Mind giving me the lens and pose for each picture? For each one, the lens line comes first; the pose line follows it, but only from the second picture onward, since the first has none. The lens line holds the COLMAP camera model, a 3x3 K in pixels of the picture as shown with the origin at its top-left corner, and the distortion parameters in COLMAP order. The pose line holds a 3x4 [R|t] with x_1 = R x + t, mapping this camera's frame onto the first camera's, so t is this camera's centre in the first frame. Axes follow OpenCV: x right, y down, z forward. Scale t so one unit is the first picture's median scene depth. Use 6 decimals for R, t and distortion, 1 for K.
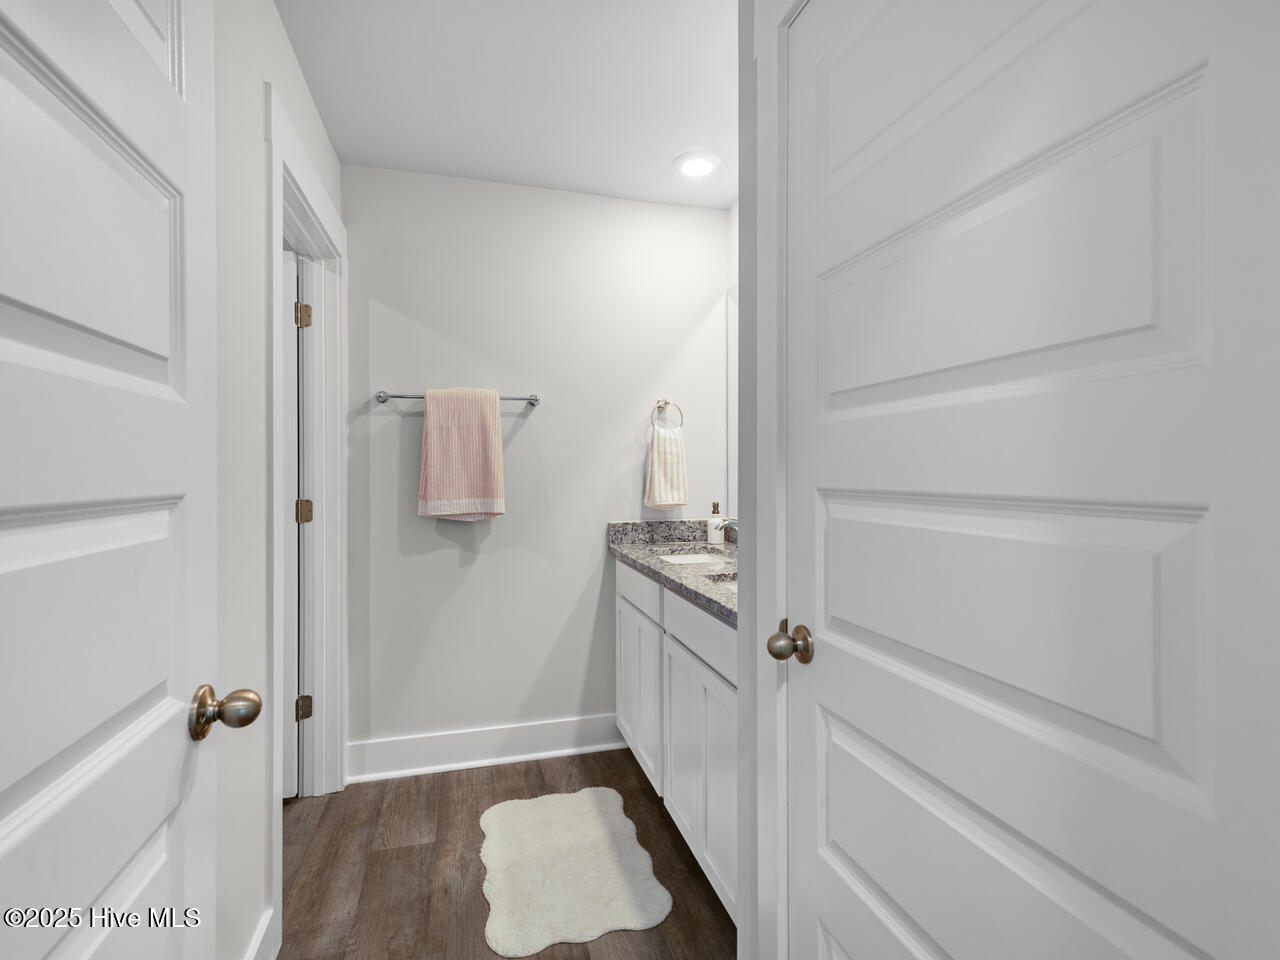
lens RADIAL K [[650.7, 0, 676.3], [0, 650.7, 464.3], [0, 0, 1]] dist [0.005709, -0.001987]
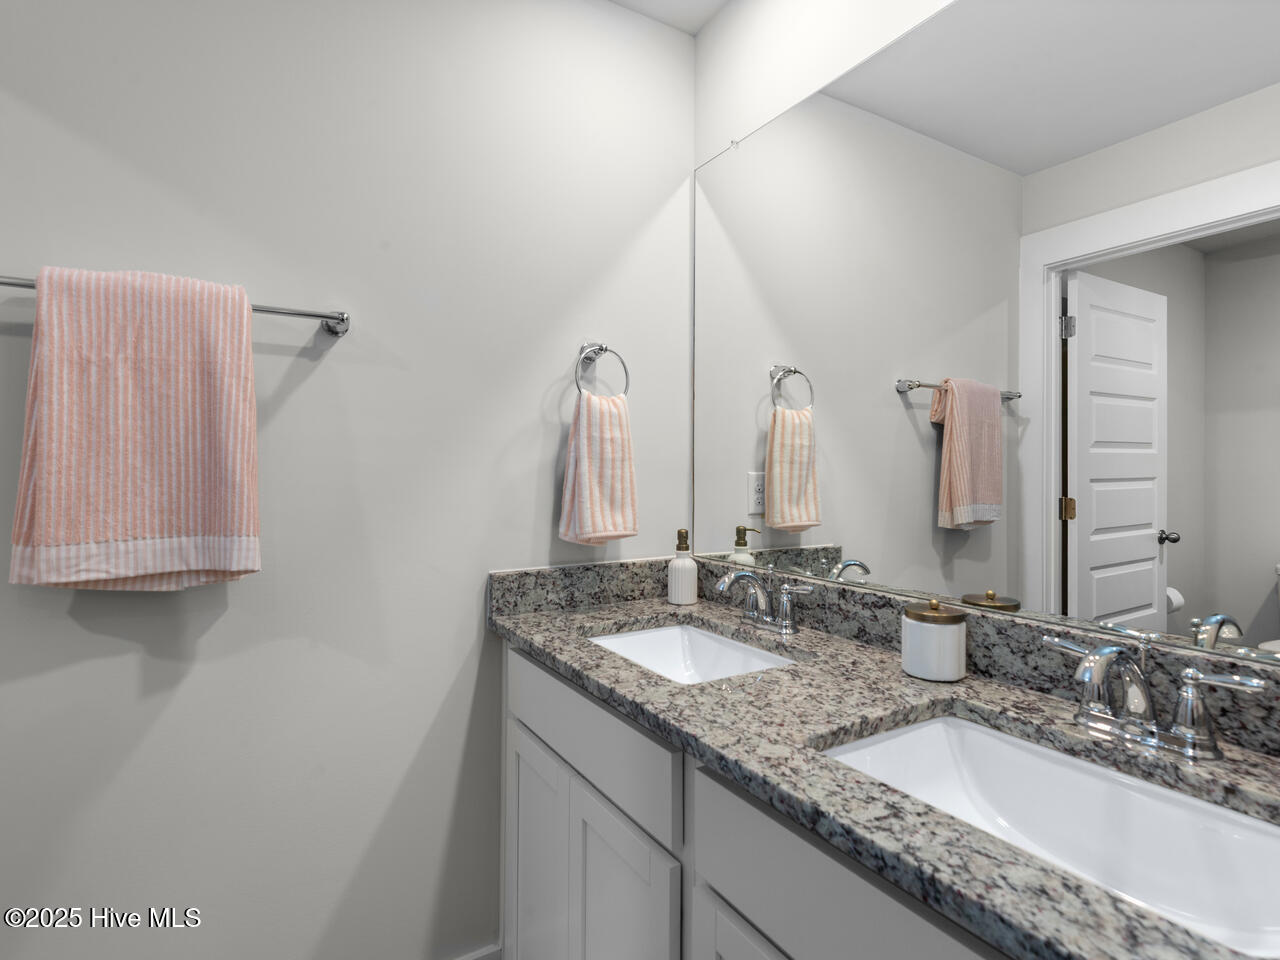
lens RADIAL K [[650.7, 0, 654.9], [0, 650.7, 457.7], [0, 0, 1]] dist [0.005709, -0.001987]
pose [[0.969794, 0.009988, 0.243721, -0.105149], [-0.005726, 0.999818, -0.018189, 0.006412], [-0.243858, 0.016244, 0.969675, 0.470092]]
